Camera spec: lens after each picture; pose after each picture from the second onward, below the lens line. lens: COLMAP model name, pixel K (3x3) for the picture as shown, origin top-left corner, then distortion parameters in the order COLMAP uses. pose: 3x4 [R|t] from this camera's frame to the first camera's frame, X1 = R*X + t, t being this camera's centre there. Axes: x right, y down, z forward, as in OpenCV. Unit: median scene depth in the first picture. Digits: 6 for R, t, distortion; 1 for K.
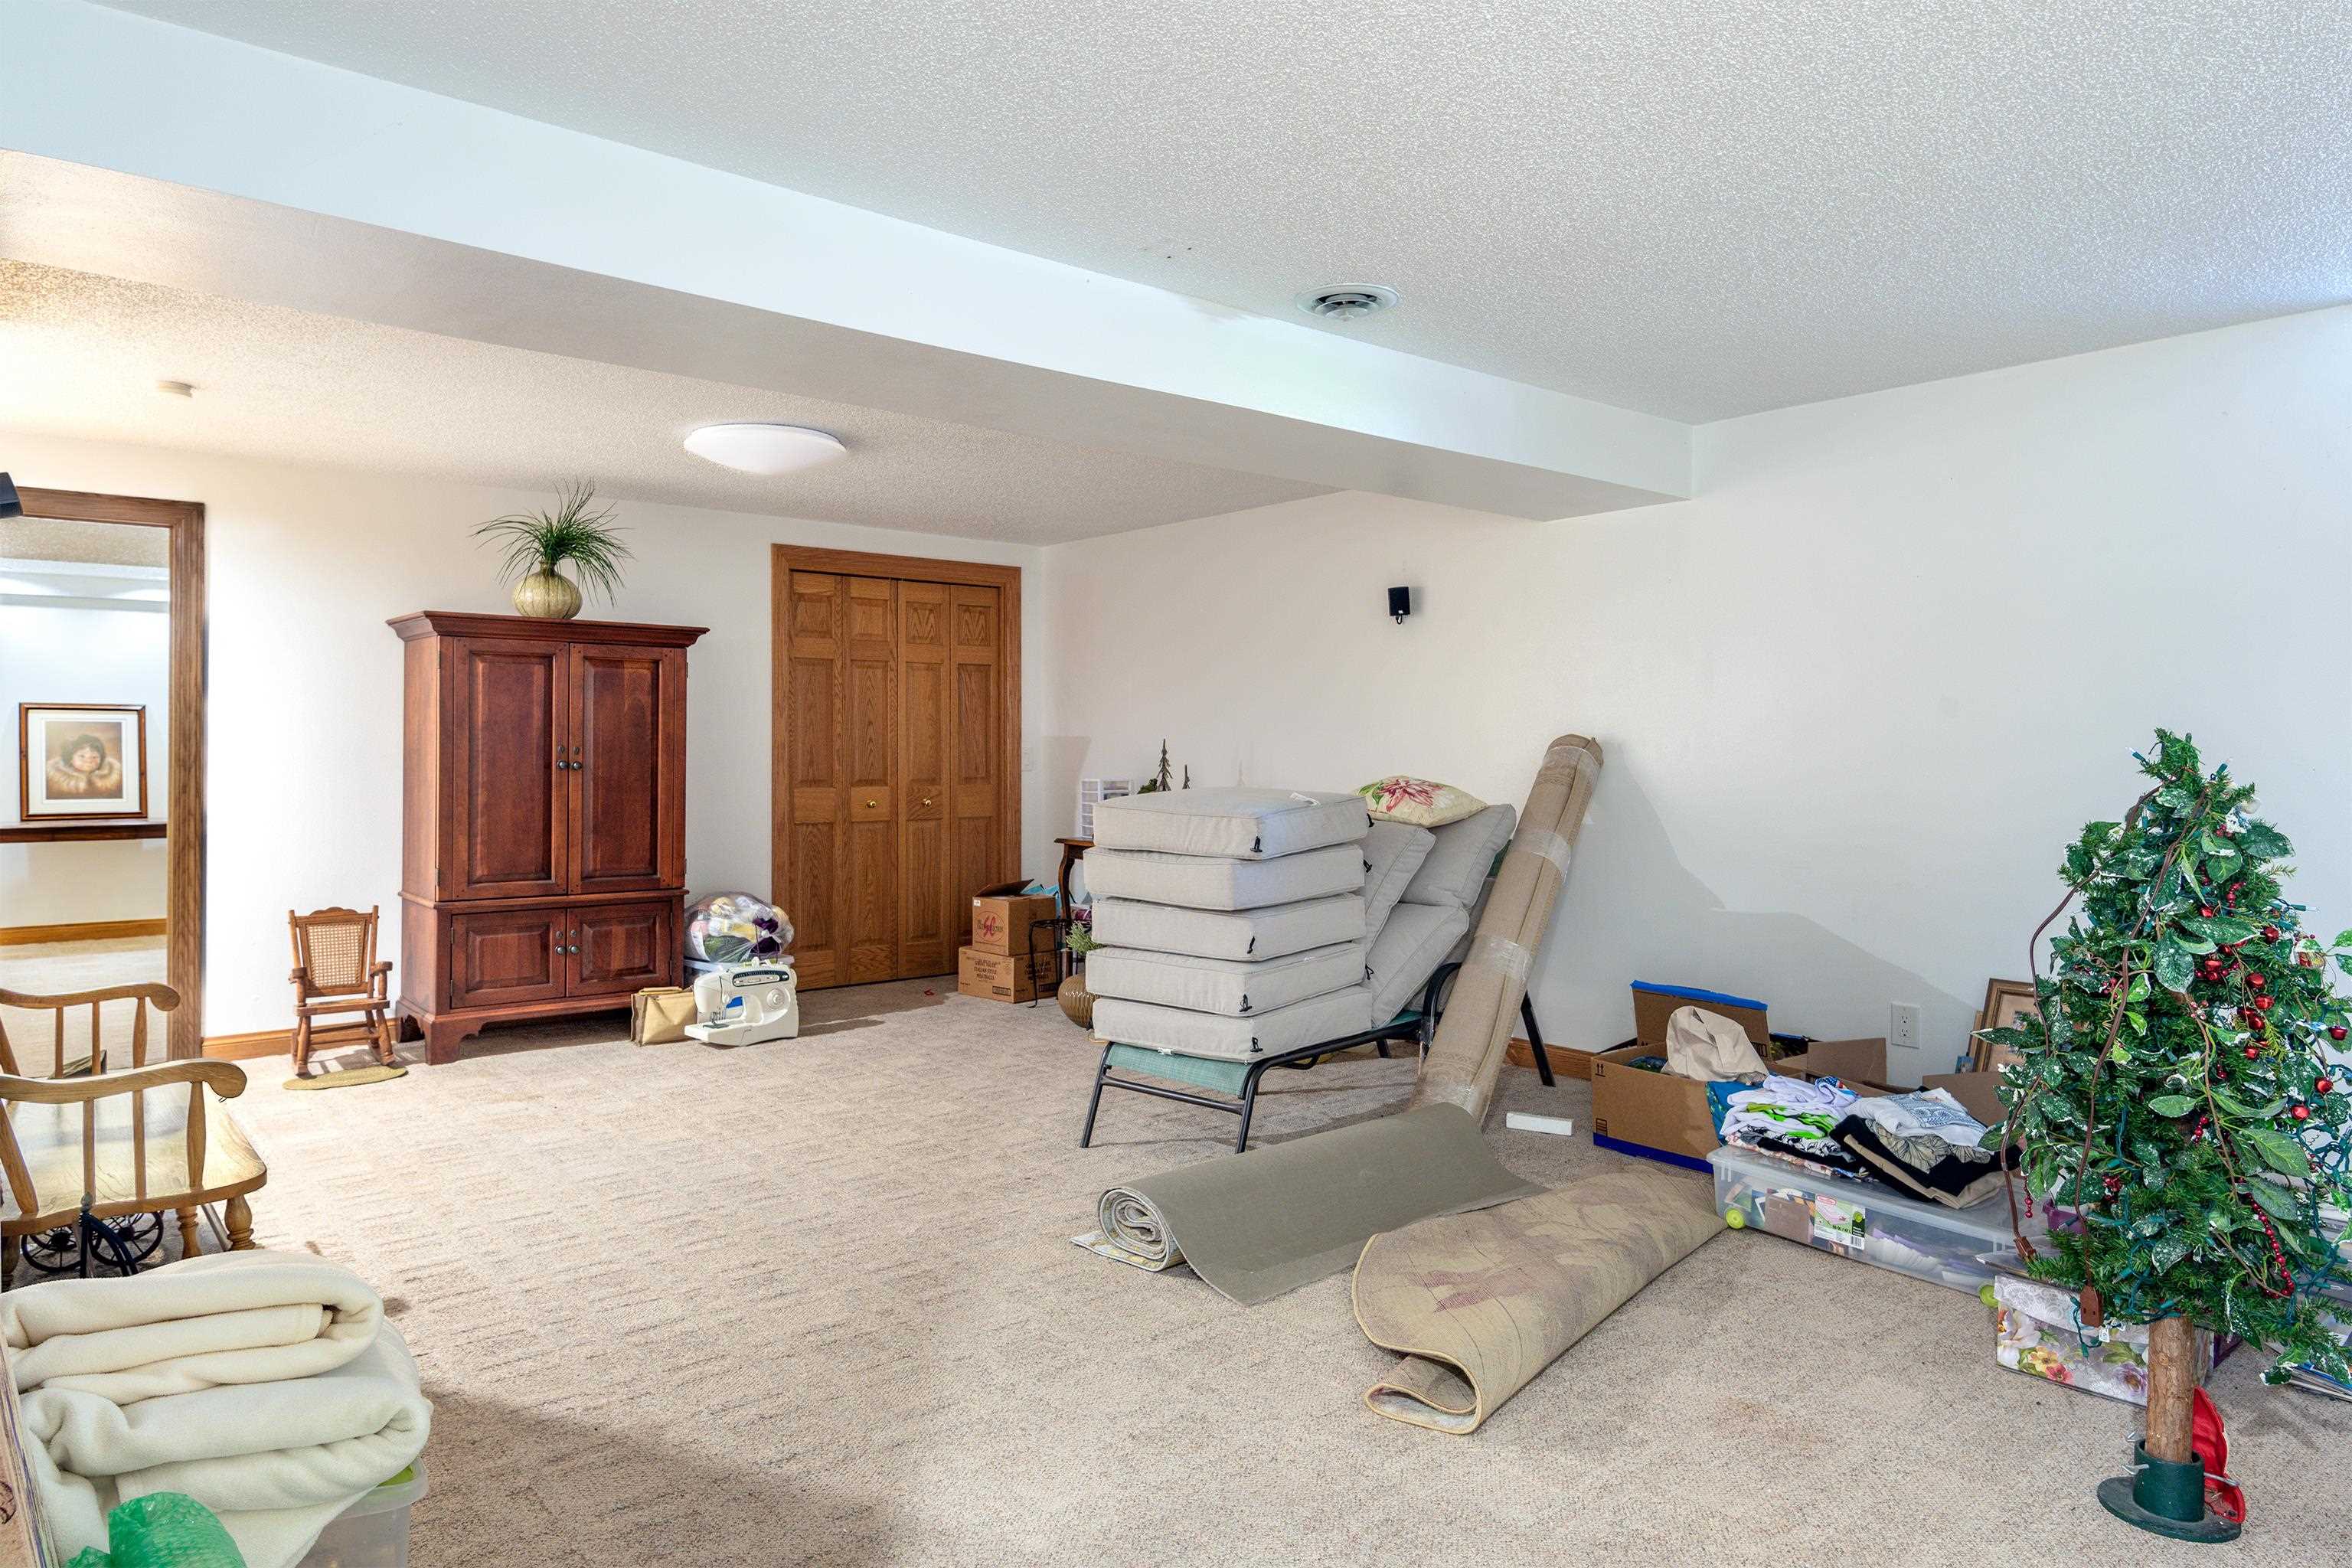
lens RADIAL K [[1465.9, 0, 1158.7], [0, 1465.9, 777.5], [0, 0, 1]] dist [0.003287, -0.033791]
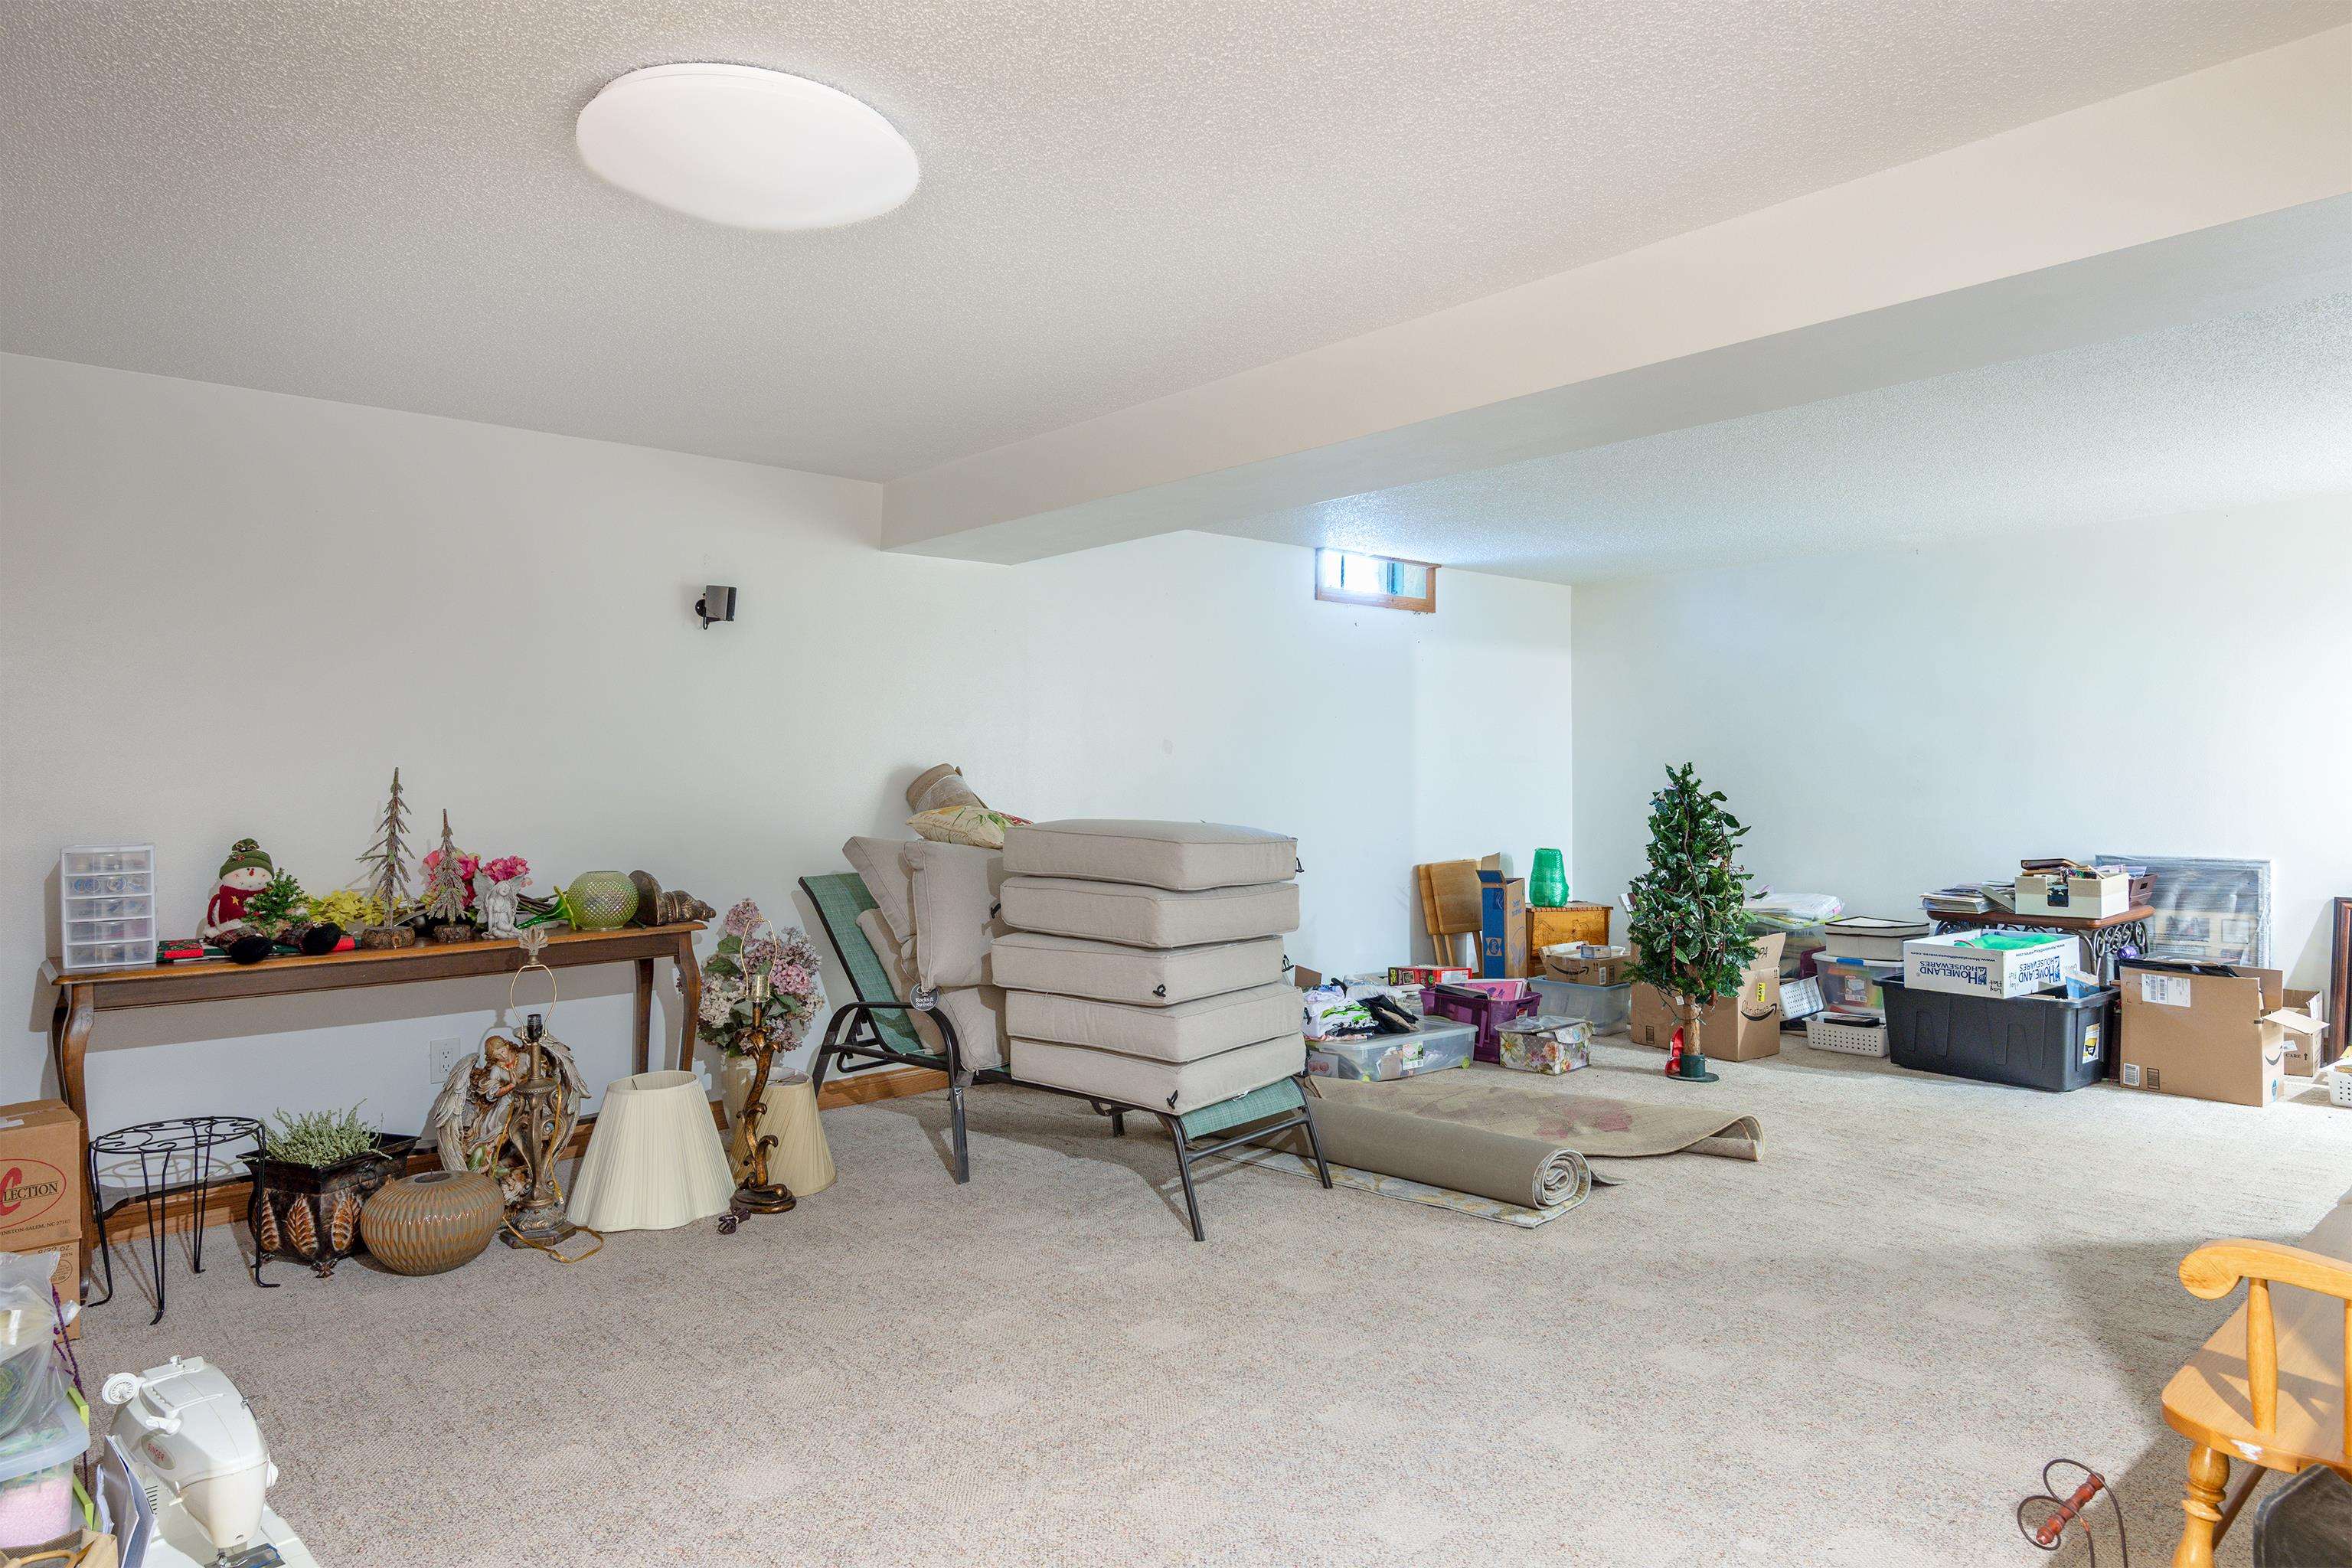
lens RADIAL K [[1465.9, 0, 1158.7], [0, 1465.9, 777.5], [0, 0, 1]] dist [0.003287, -0.033791]
pose [[-0.047024, -0.012788, 0.998812, -1.175160], [0.035411, 0.999268, 0.014461, -0.037752], [-0.998266, 0.036049, -0.046536, 1.390242]]
